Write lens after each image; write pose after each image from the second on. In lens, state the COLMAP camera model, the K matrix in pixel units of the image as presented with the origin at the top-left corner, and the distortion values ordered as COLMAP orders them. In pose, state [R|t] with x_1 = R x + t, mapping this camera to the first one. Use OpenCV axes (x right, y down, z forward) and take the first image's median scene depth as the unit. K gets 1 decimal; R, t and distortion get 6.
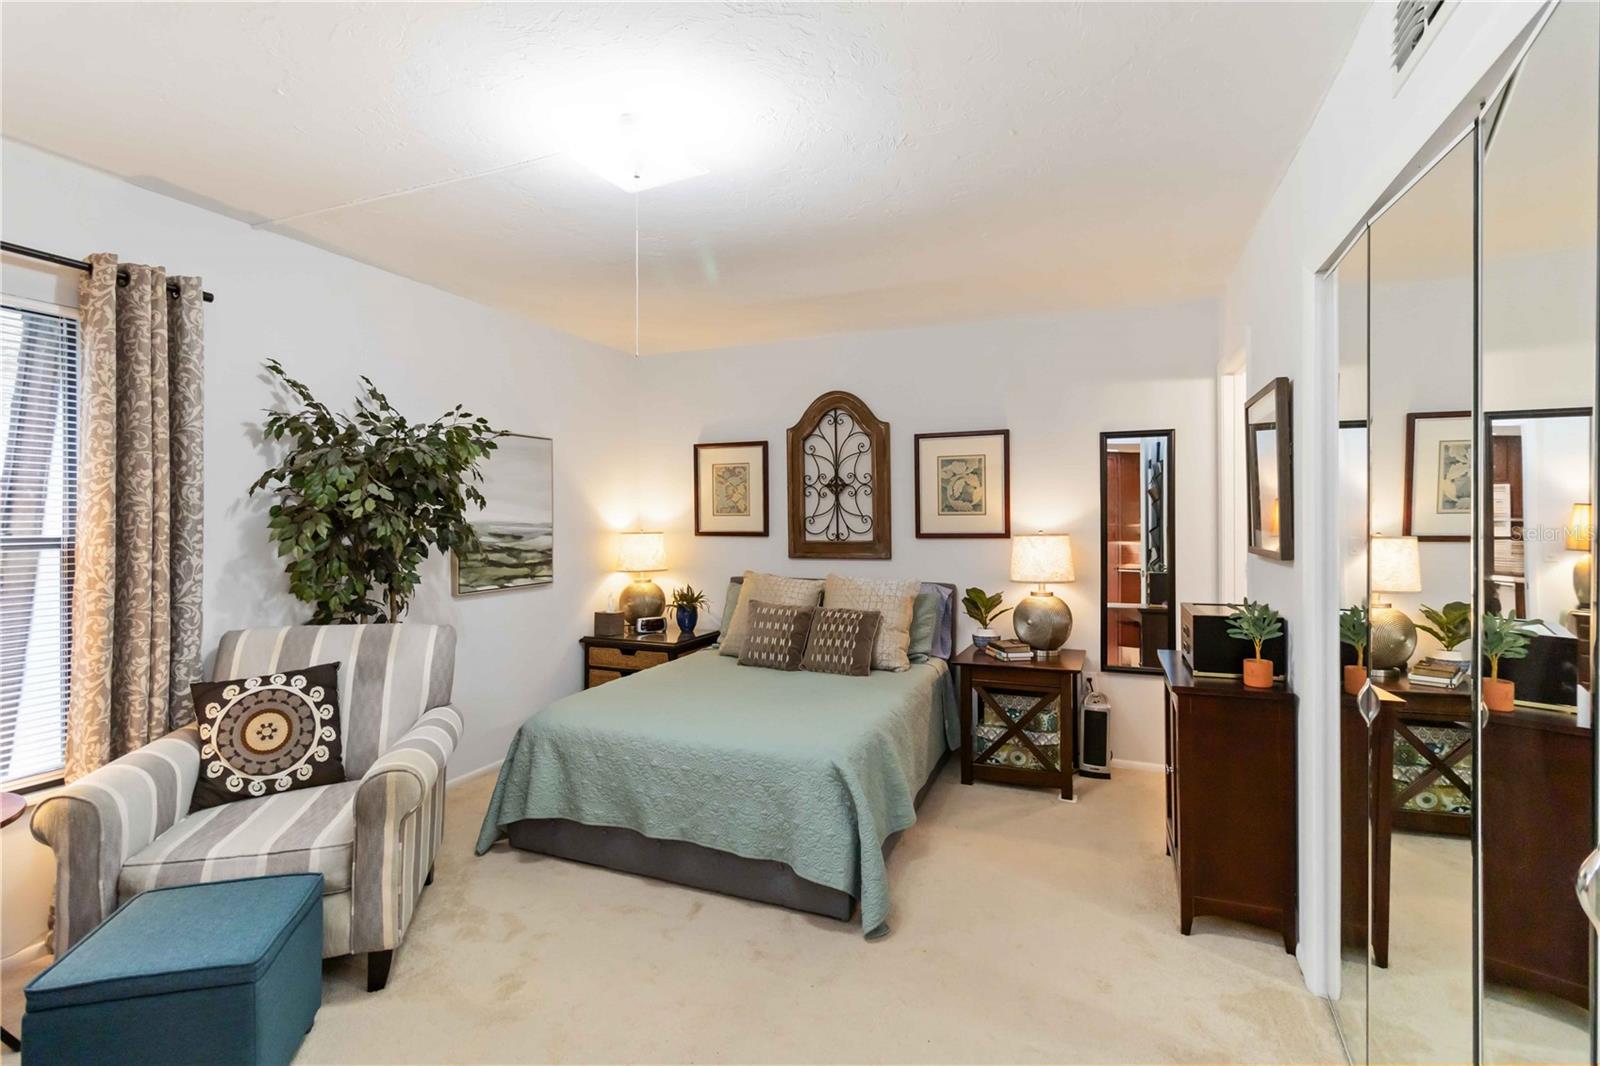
lens RADIAL K [[756.9, 0, 793.5], [0, 756.9, 520.9], [0, 0, 1]] dist [0.001888, 0.001583]
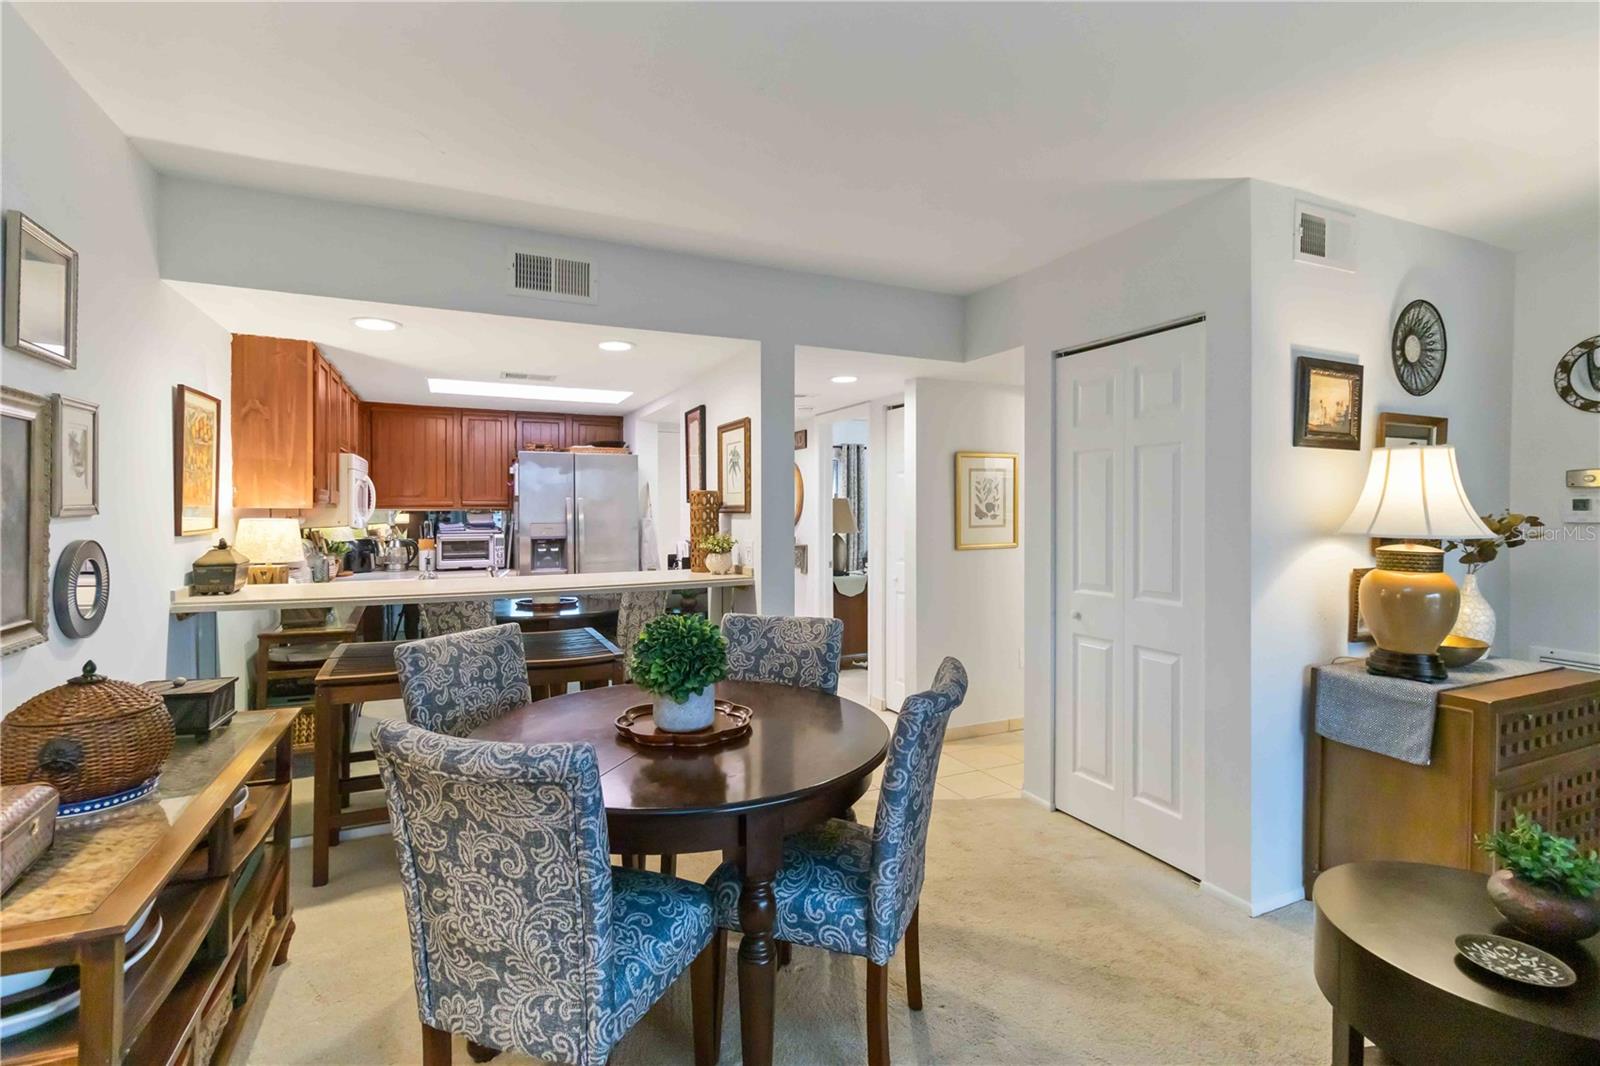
lens RADIAL K [[756.9, 0, 801.0], [0, 756.9, 522.3], [0, 0, 1]] dist [0.001888, 0.001583]
pose [[0.753670, 0.006654, -0.657219, 1.440401], [-0.000598, 0.999955, 0.009438, 0.011800], [0.657252, -0.006720, 0.753641, -2.027238]]
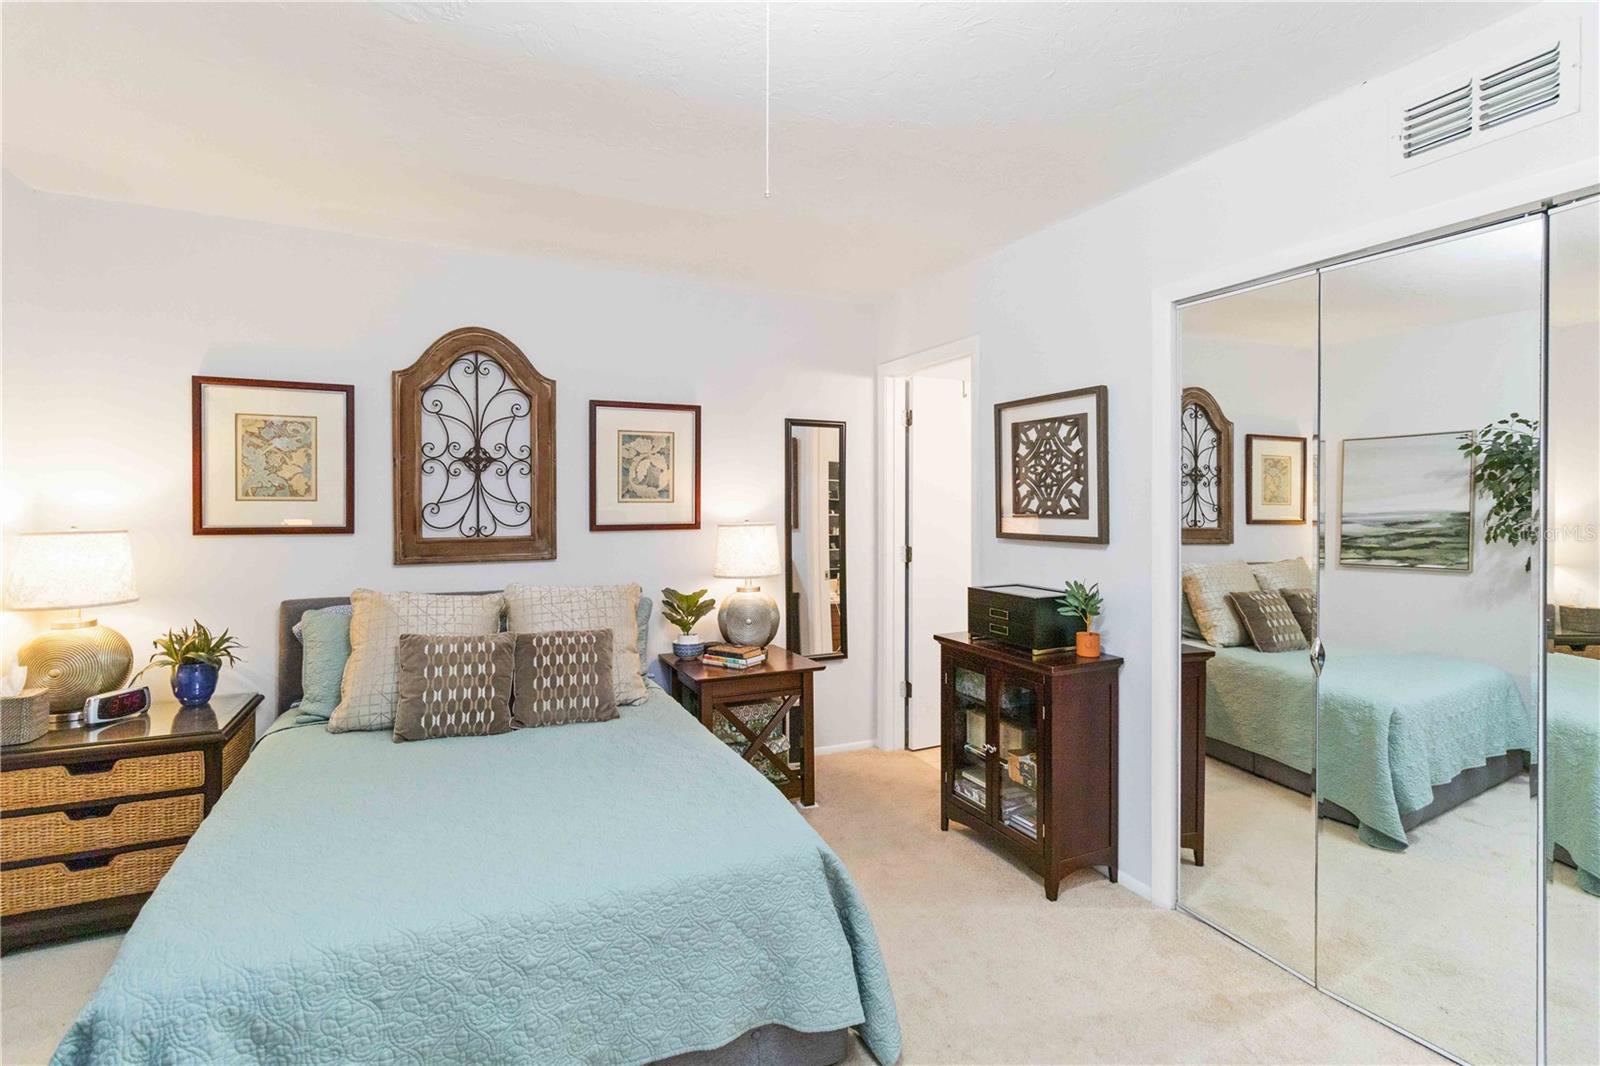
lens RADIAL K [[756.9, 0, 783.3], [0, 756.9, 508.8], [0, 0, 1]] dist [0.001888, 0.001583]
pose [[0.667934, 0.000502, 0.744220, -0.222148], [-0.000378, 1.000000, -0.000335, -0.000339], [-0.744220, -0.000058, 0.667934, 0.243155]]
